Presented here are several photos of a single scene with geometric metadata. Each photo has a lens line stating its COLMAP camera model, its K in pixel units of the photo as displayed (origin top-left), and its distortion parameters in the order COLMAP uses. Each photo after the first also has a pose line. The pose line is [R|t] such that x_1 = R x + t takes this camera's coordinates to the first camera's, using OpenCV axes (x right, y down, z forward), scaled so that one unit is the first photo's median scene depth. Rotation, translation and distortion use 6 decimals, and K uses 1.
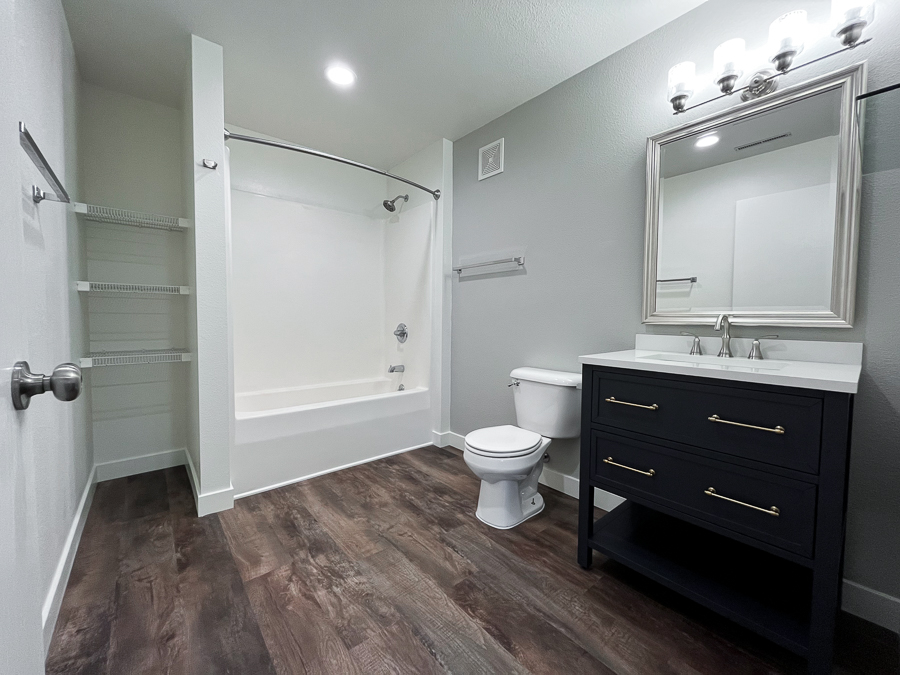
lens RADIAL K [[361.8, 0, 449.1], [0, 361.8, 333.7], [0, 0, 1]] dist [0.000577, 0.000076]
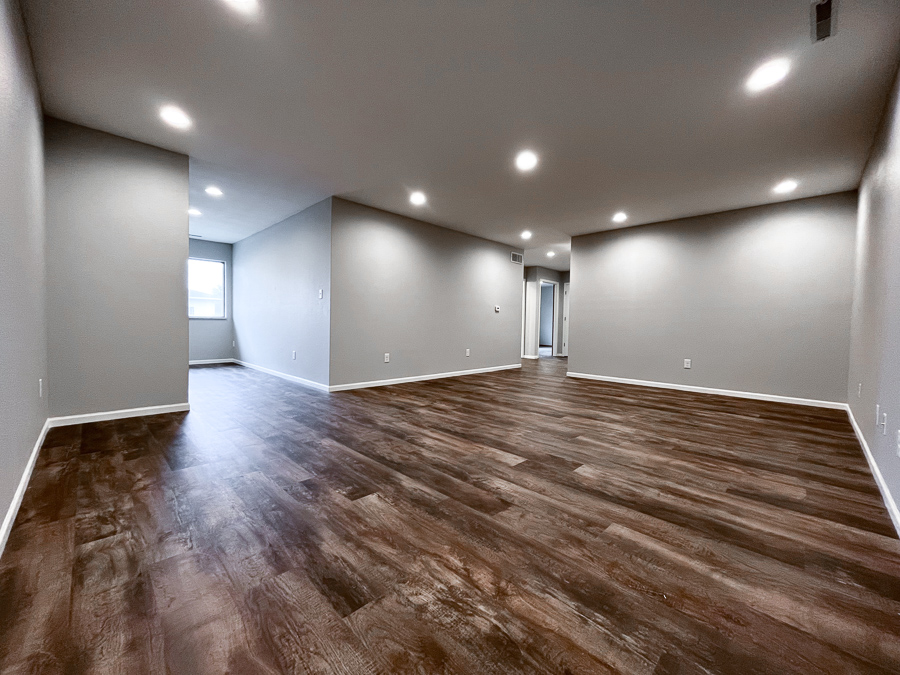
lens RADIAL K [[361.8, 0, 451.5], [0, 361.8, 335.5], [0, 0, 1]] dist [0.000577, 0.000076]
pose [[-0.996671, -0.024043, -0.077908, -0.249533], [-0.031052, 0.995454, 0.090044, 0.017892], [0.075389, 0.092164, -0.992886, 1.787767]]
